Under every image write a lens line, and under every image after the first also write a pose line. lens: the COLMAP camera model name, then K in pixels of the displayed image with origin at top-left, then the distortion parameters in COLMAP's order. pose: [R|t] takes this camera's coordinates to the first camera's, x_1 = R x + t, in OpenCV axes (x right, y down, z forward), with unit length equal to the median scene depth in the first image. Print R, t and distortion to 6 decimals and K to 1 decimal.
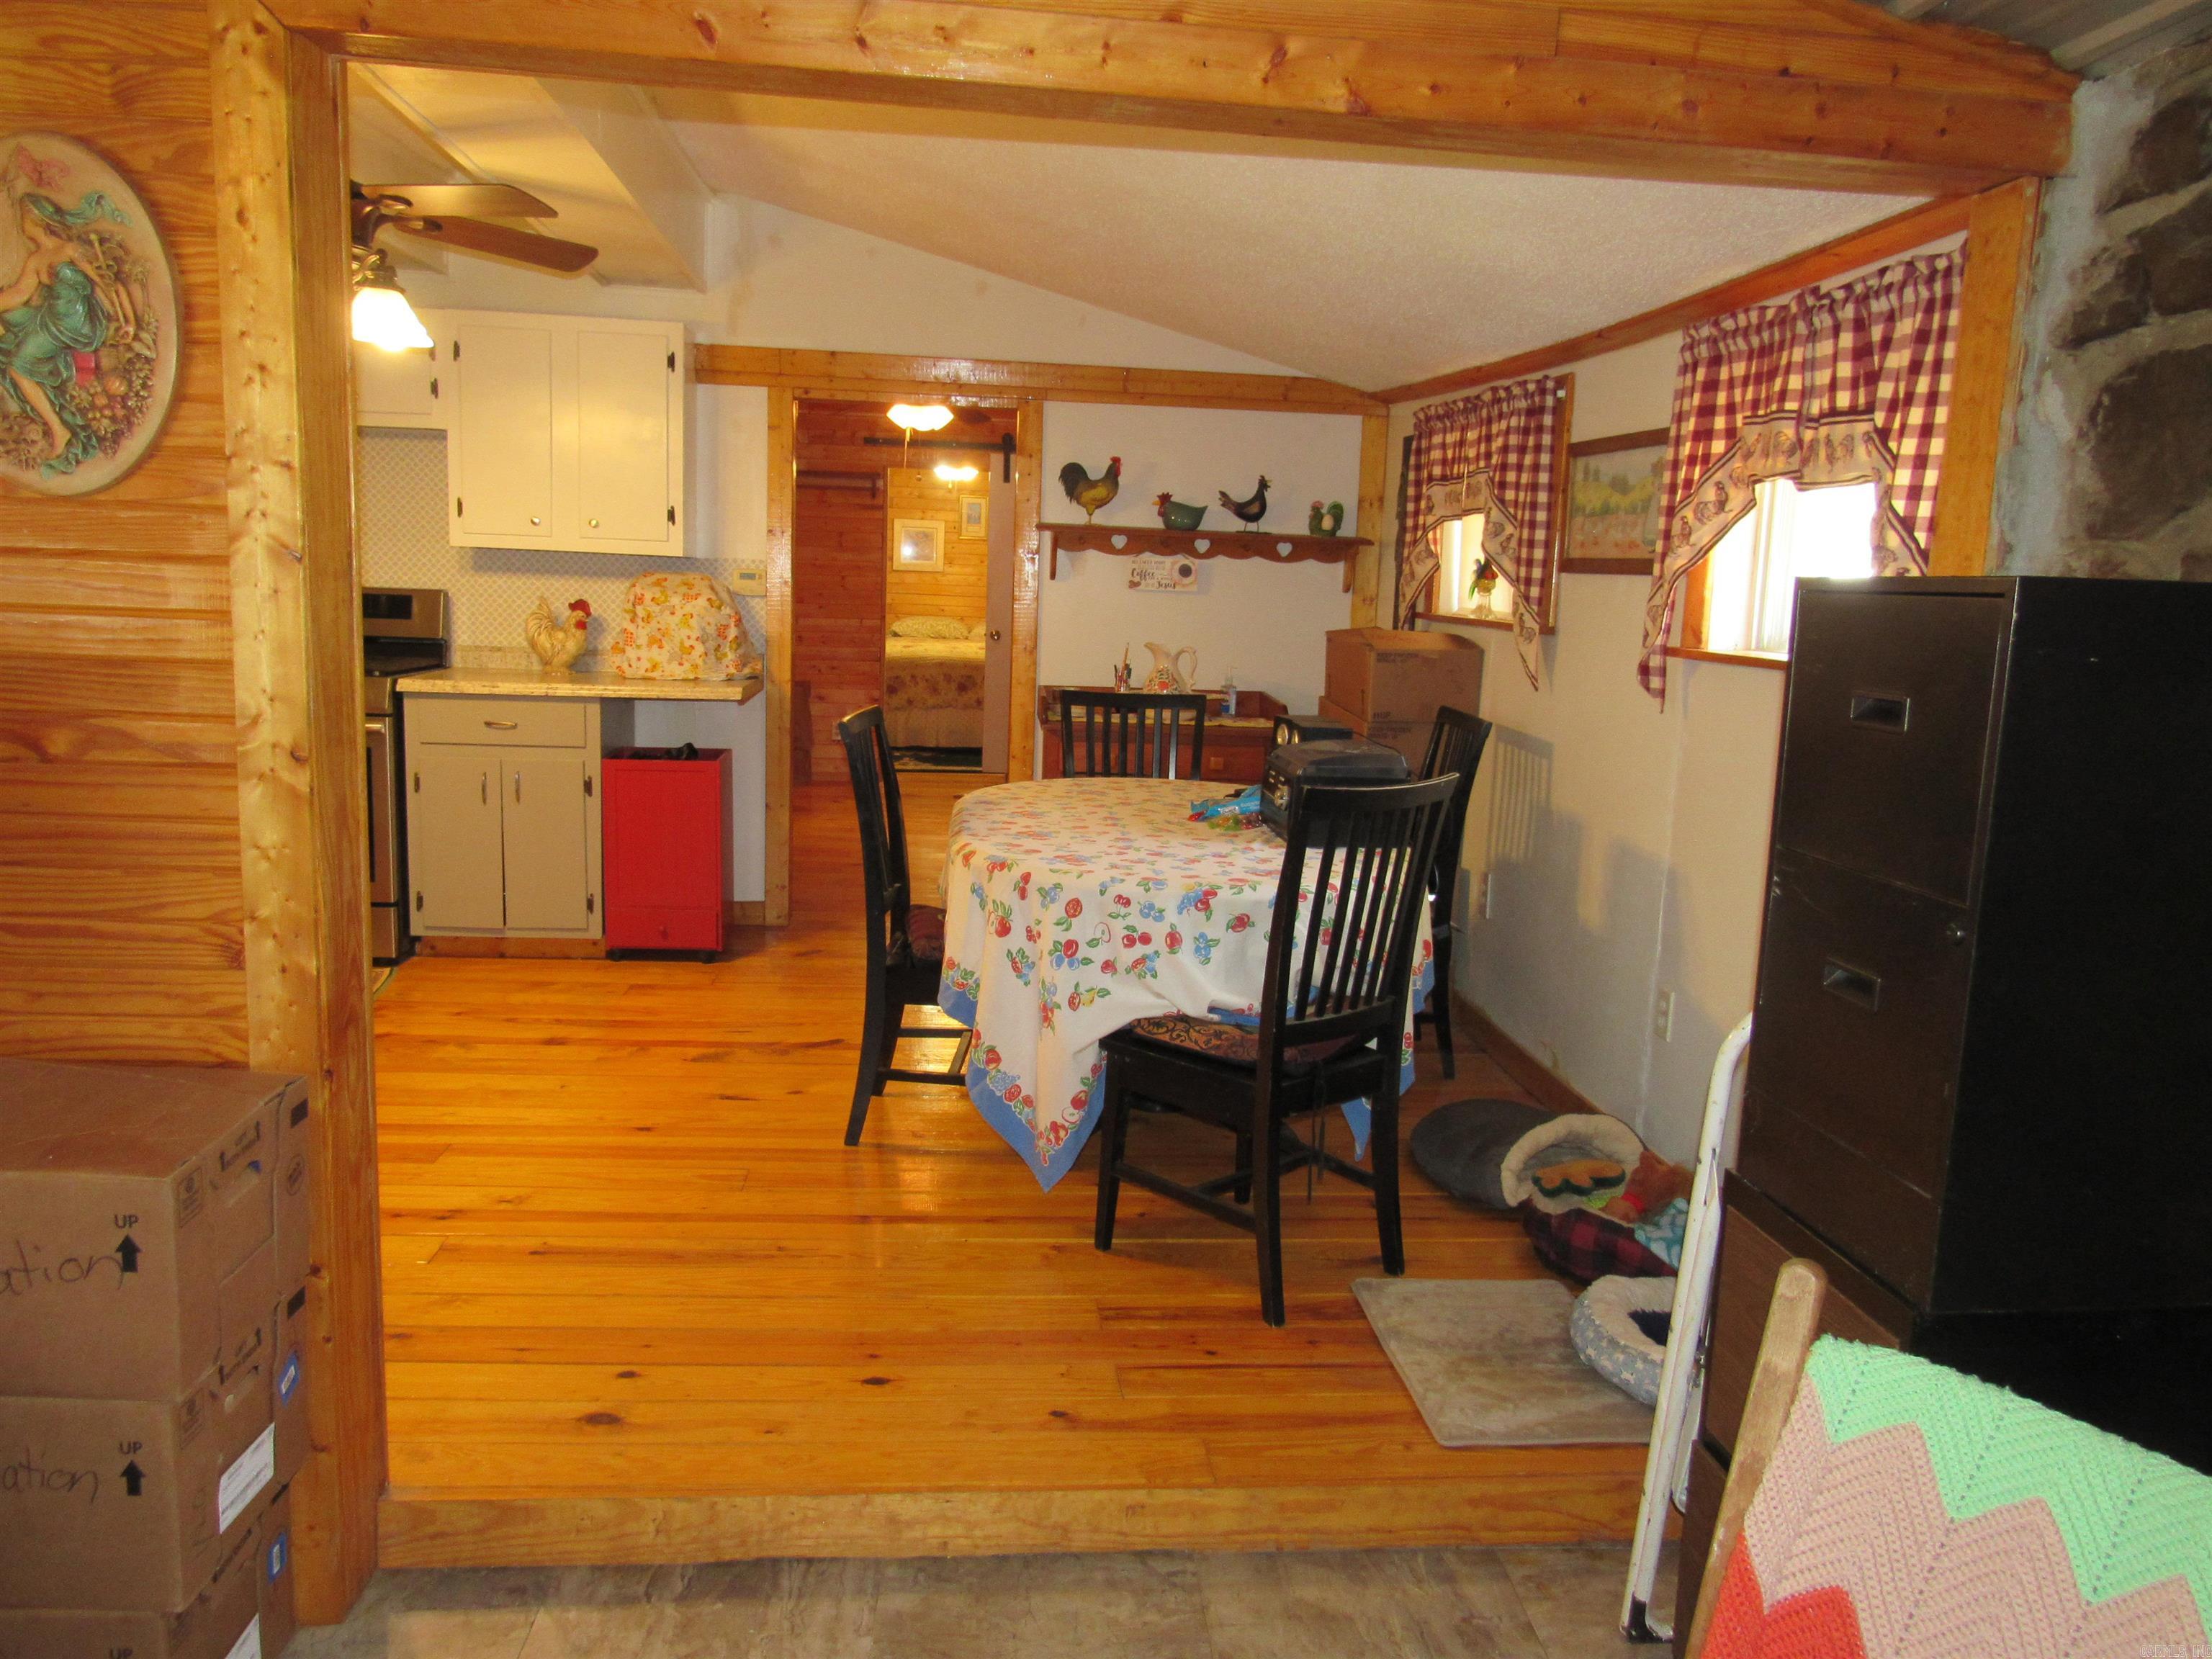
lens RADIAL K [[1609.5, 0, 1092.4], [0, 1609.5, 819.8], [0, 0, 1]] dist [0.003051, -0.002077]
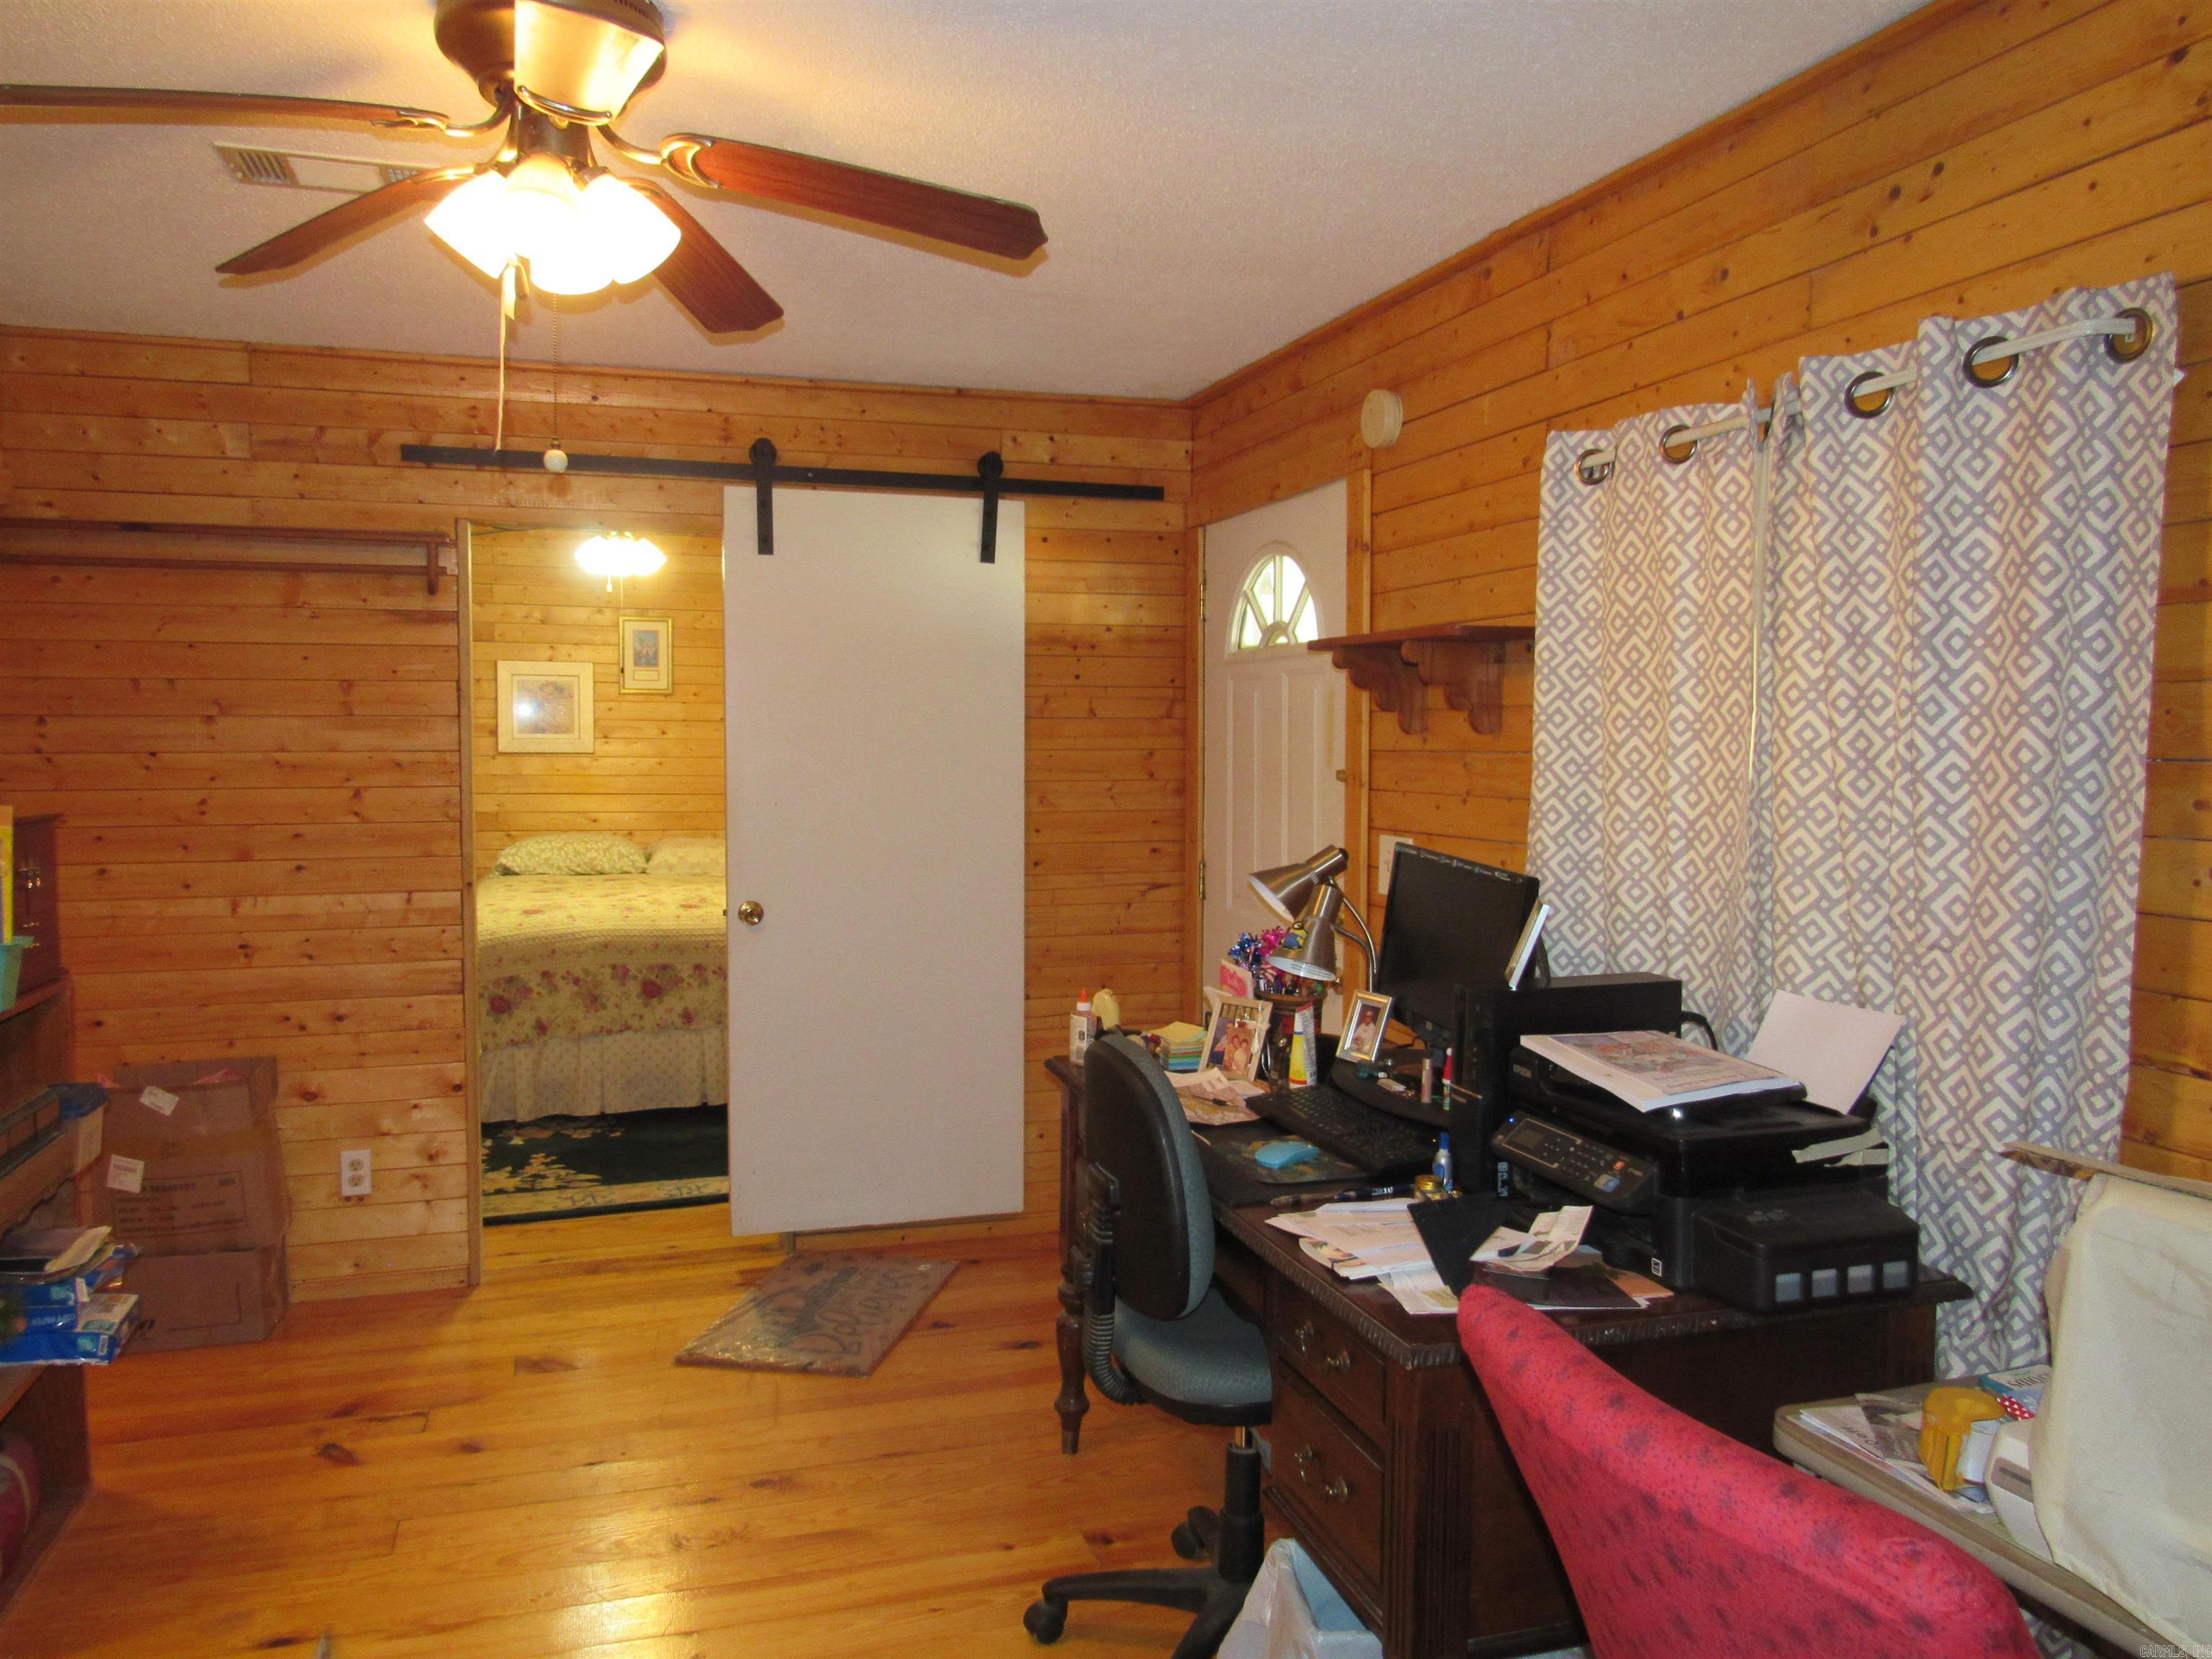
lens RADIAL K [[1609.5, 0, 1104.3], [0, 1609.5, 832.8], [0, 0, 1]] dist [0.003051, -0.002077]
pose [[0.972656, -0.043909, 0.228063, -0.056223], [0.062983, 0.995037, -0.077040, -0.083105], [-0.223548, 0.089297, 0.970594, 0.484795]]
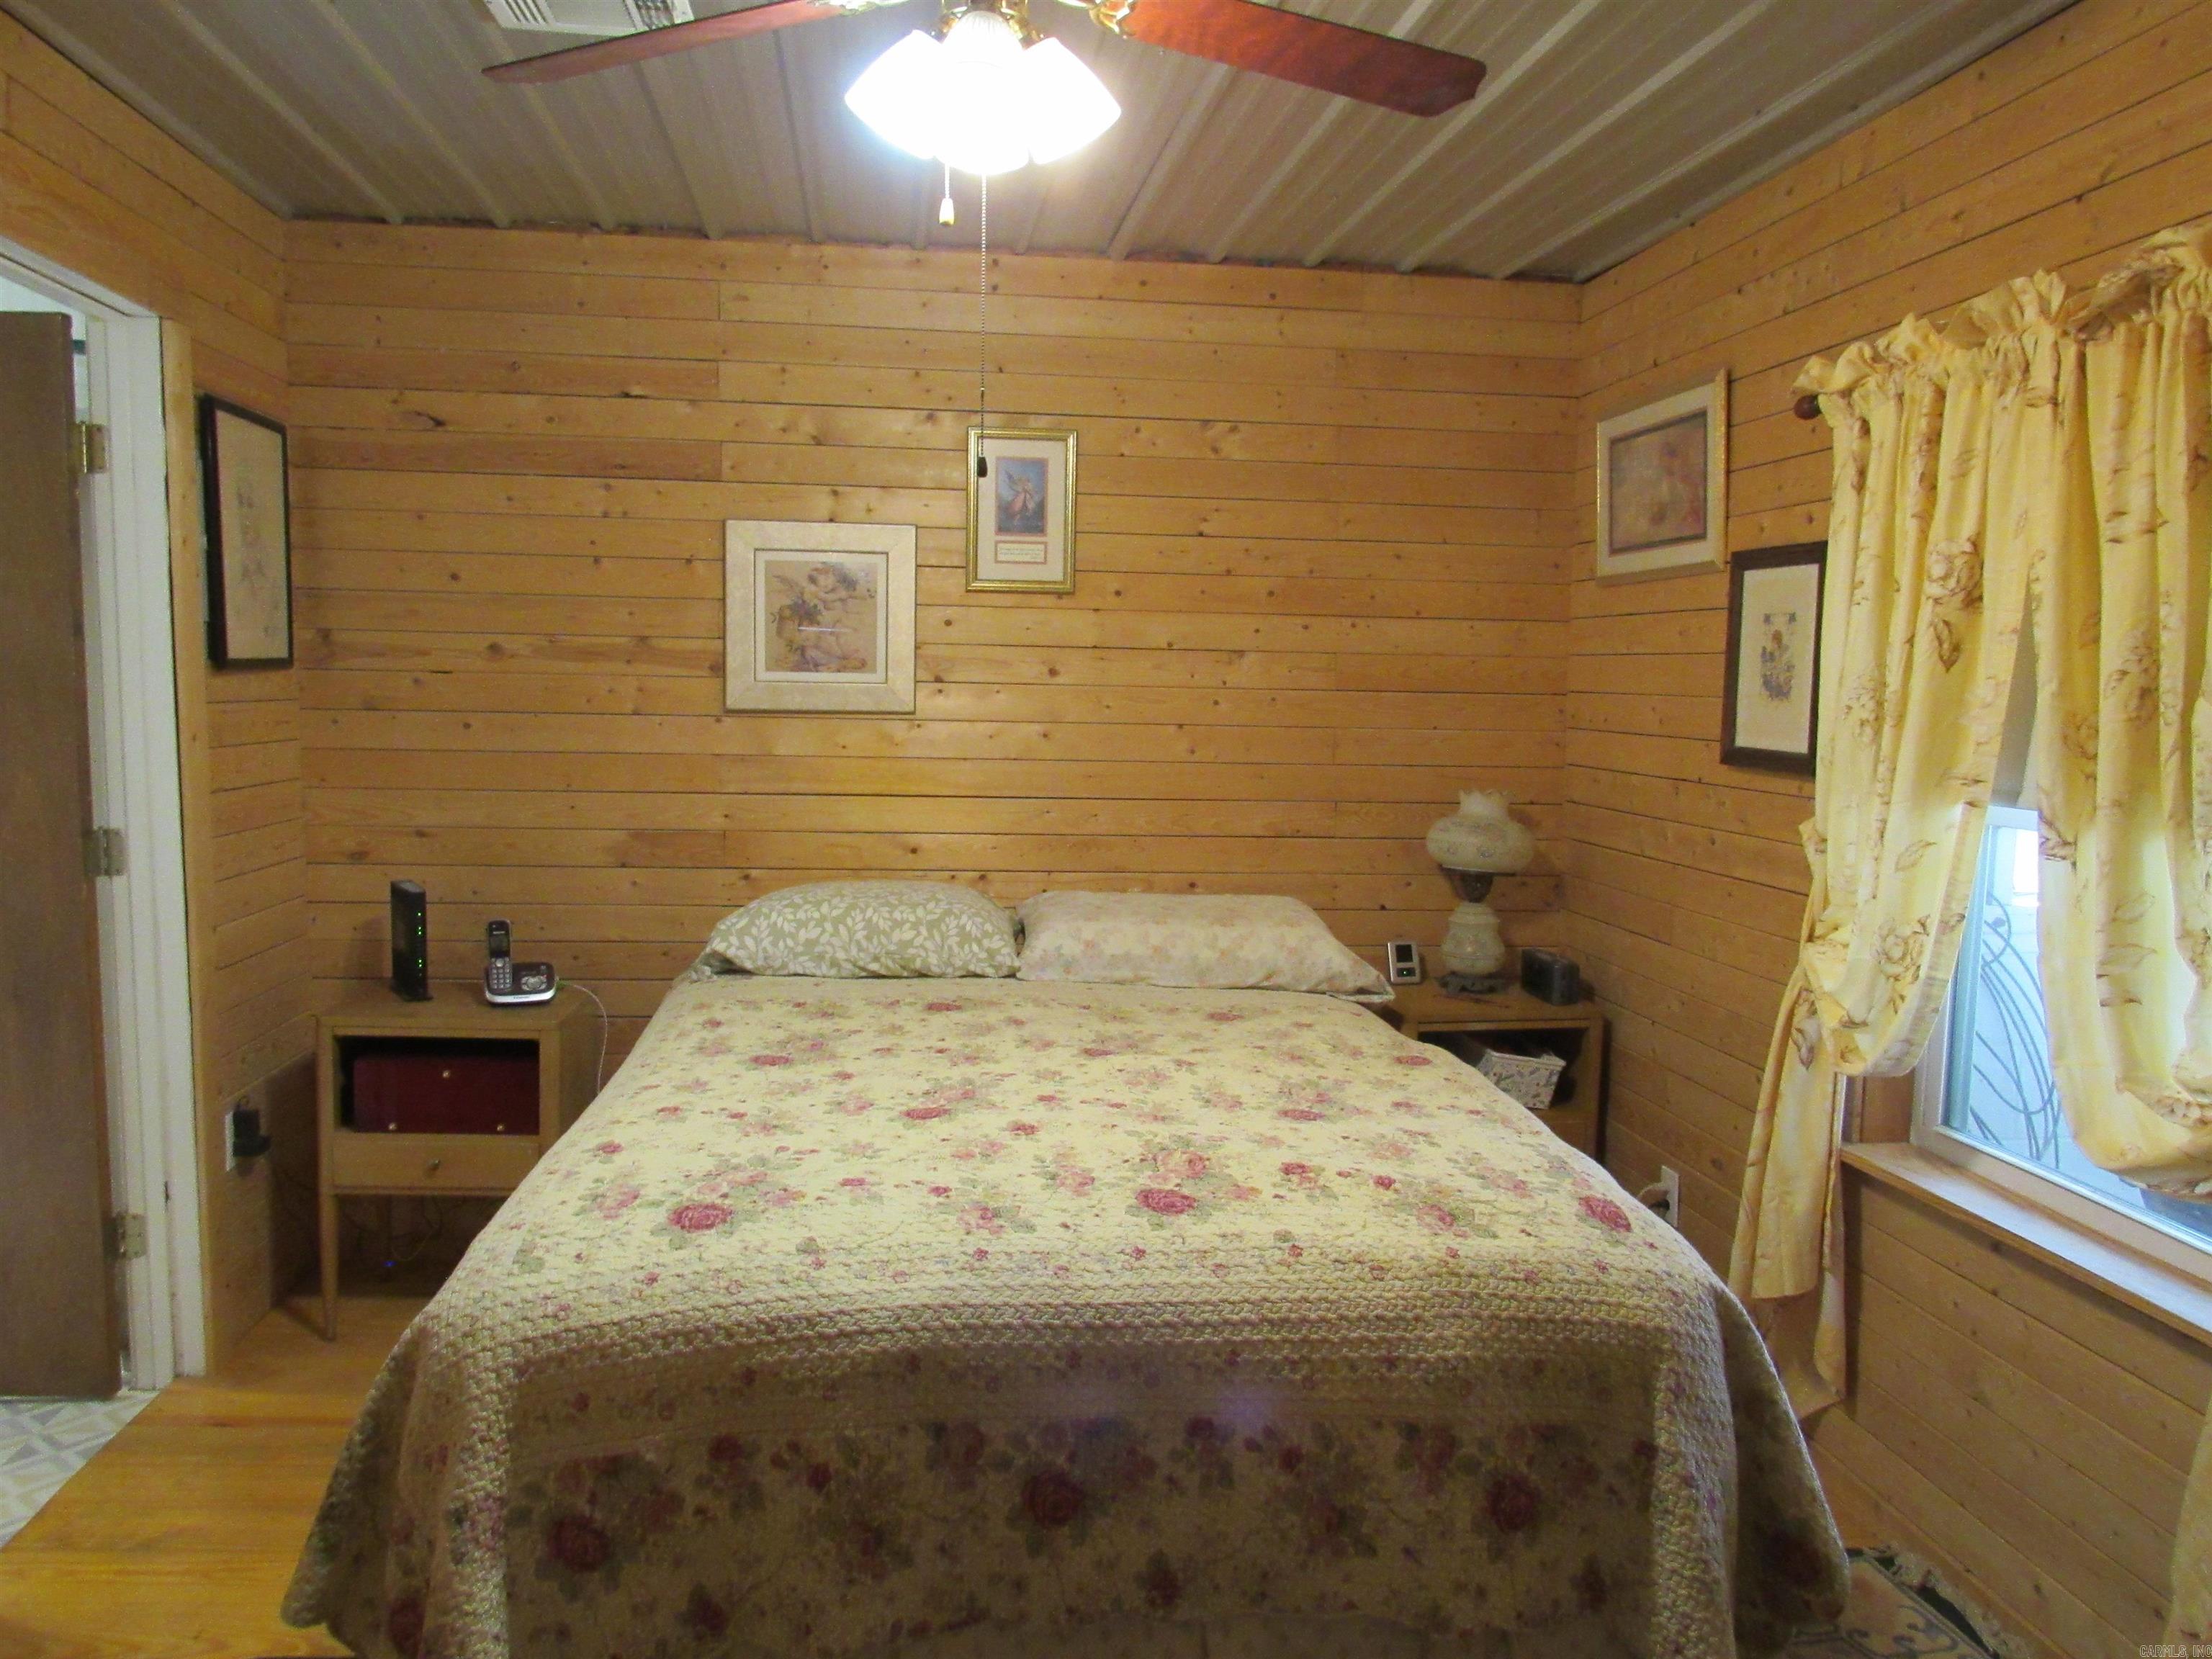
lens RADIAL K [[1609.5, 0, 1102.8], [0, 1609.5, 827.0], [0, 0, 1]] dist [0.003051, -0.002077]
pose [[0.999398, -0.024260, 0.024797, -0.078257], [0.025677, 0.997956, -0.058524, -0.135925], [-0.023327, 0.059125, 0.997978, 0.840913]]
